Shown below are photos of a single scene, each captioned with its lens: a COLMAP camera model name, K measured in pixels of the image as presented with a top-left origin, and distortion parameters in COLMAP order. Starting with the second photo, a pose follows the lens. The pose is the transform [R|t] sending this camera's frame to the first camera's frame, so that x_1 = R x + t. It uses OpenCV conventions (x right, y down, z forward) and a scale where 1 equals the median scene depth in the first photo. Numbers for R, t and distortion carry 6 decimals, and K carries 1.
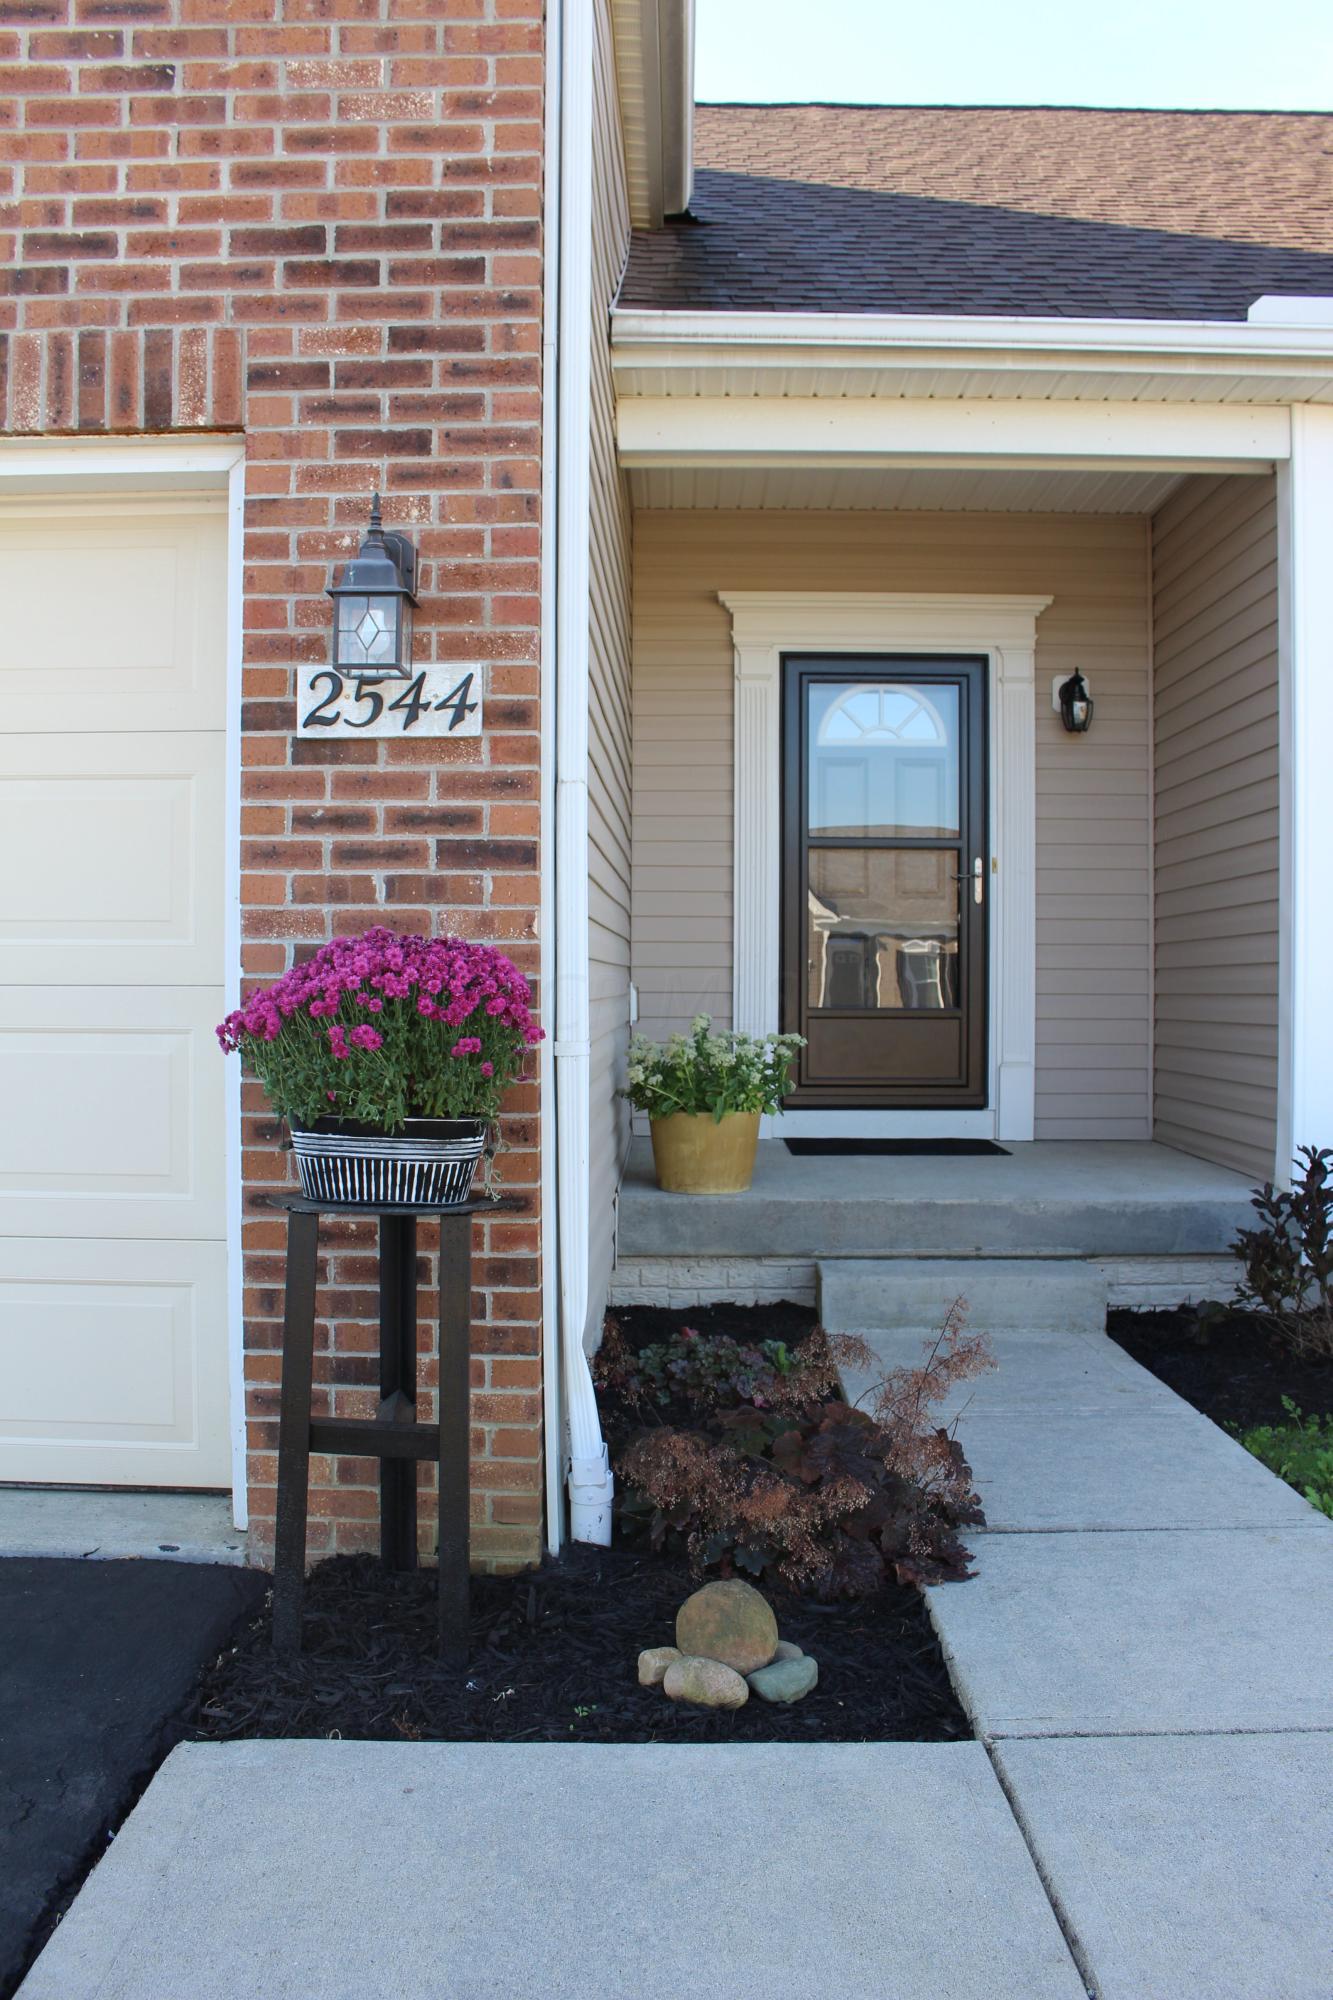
lens RADIAL K [[1668.4, 0, 661.3], [0, 1668.4, 1000.0], [0, 0, 1]] dist [-0.091152, 0.006114]
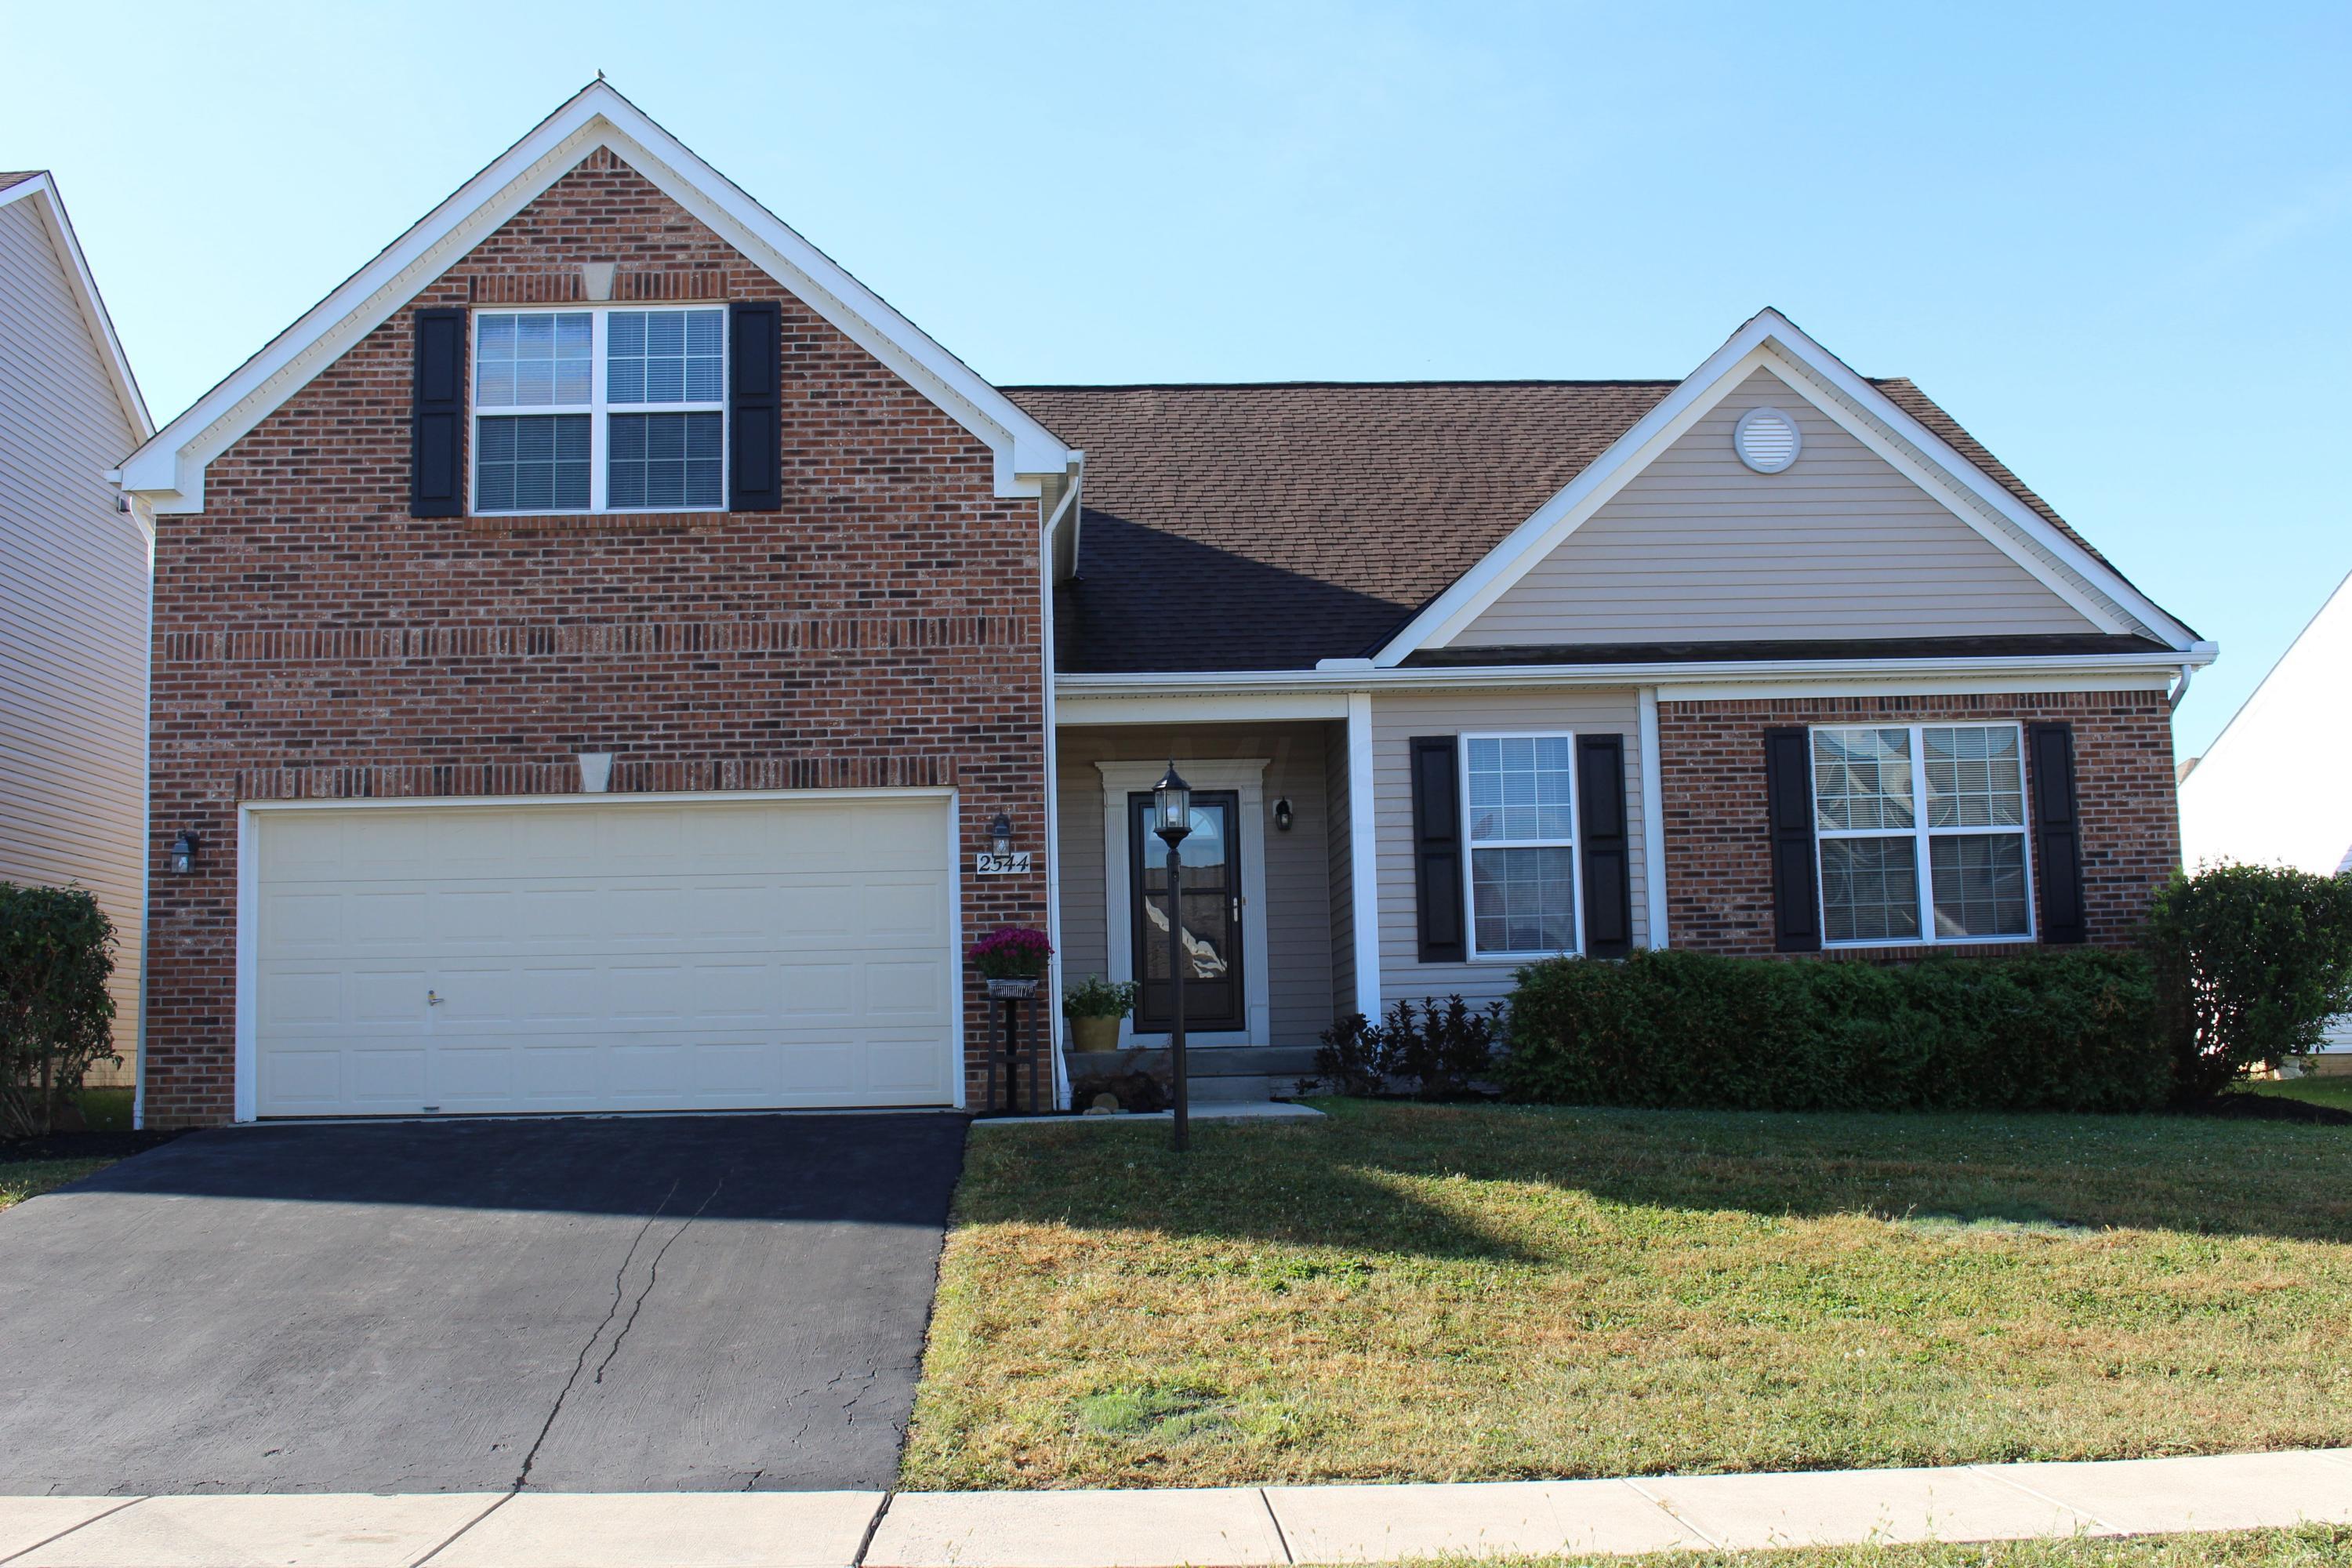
lens RADIAL K [[2595.2, 0, 1168.5], [0, 2595.2, 781.7], [0, 0, 1]] dist [-0.011478, 0.000000]
pose [[0.997940, -0.021545, 0.060435, -0.142204], [0.028824, 0.992074, -0.122300, 0.330053], [-0.057321, 0.123790, 0.990651, -4.477637]]
